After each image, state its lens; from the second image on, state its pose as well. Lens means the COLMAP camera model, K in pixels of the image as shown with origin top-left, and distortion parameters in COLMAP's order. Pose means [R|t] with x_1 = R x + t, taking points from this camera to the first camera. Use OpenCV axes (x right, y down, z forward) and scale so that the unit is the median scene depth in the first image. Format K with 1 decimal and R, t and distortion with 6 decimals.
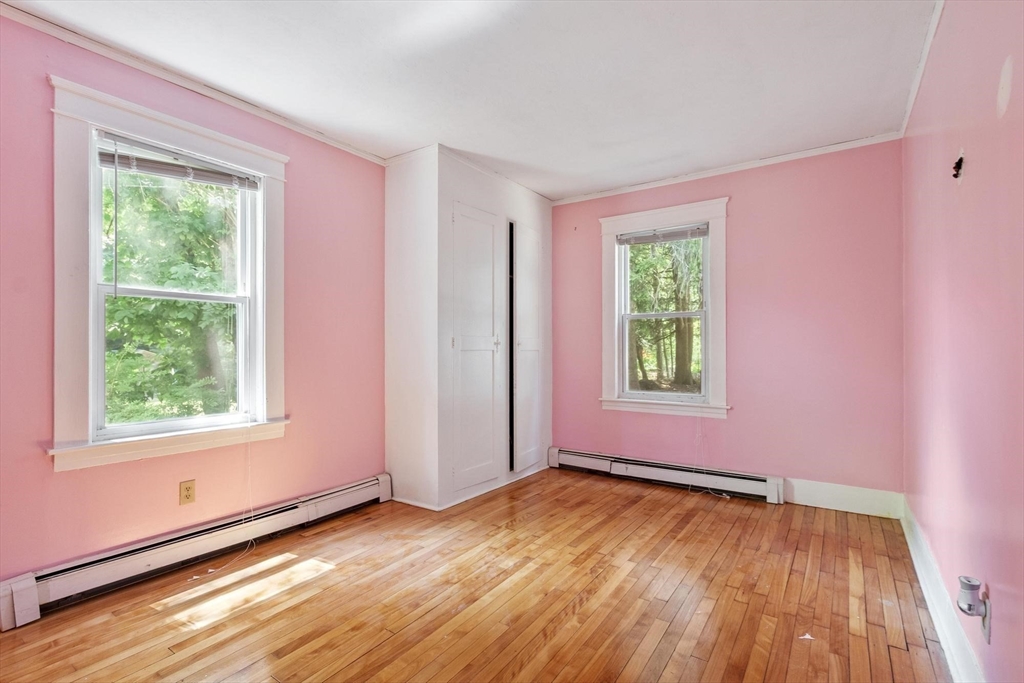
lens RADIAL K [[478.9, 0, 511.9], [0, 478.9, 342.8], [0, 0, 1]] dist [-0.004081, 0.000024]
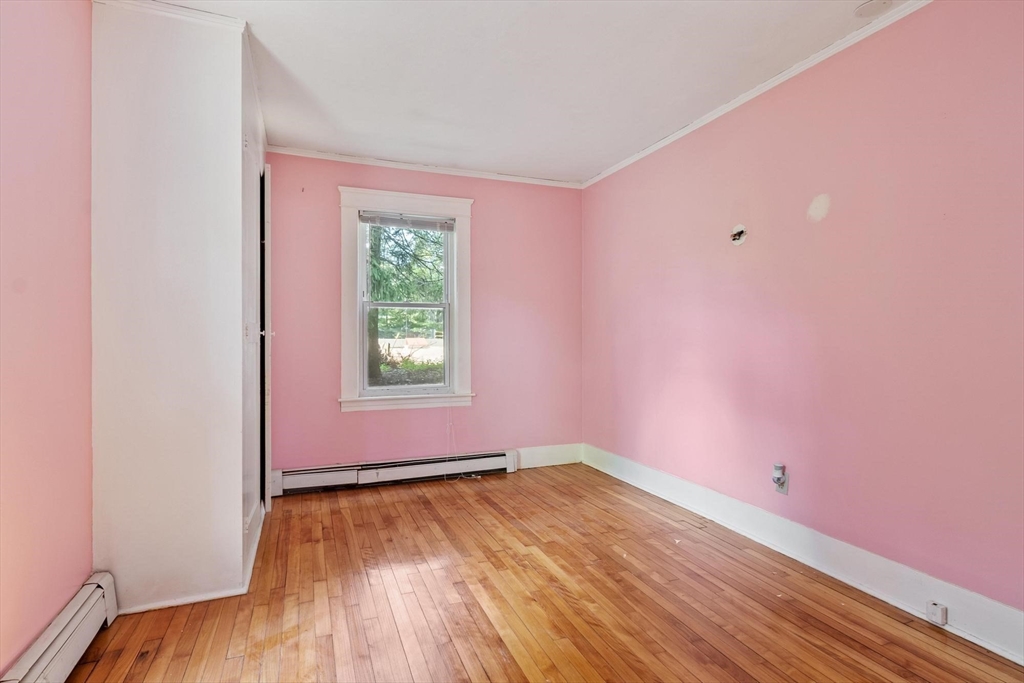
lens RADIAL K [[520.8, 0, 513.0], [0, 520.8, 338.3], [0, 0, 1]] dist [0.000749, 0.001135]
pose [[0.550132, 0.000744, 0.835078, -0.547830], [-0.007791, 0.999961, 0.004242, 0.002449], [-0.835042, -0.008840, 0.550116, 0.318018]]
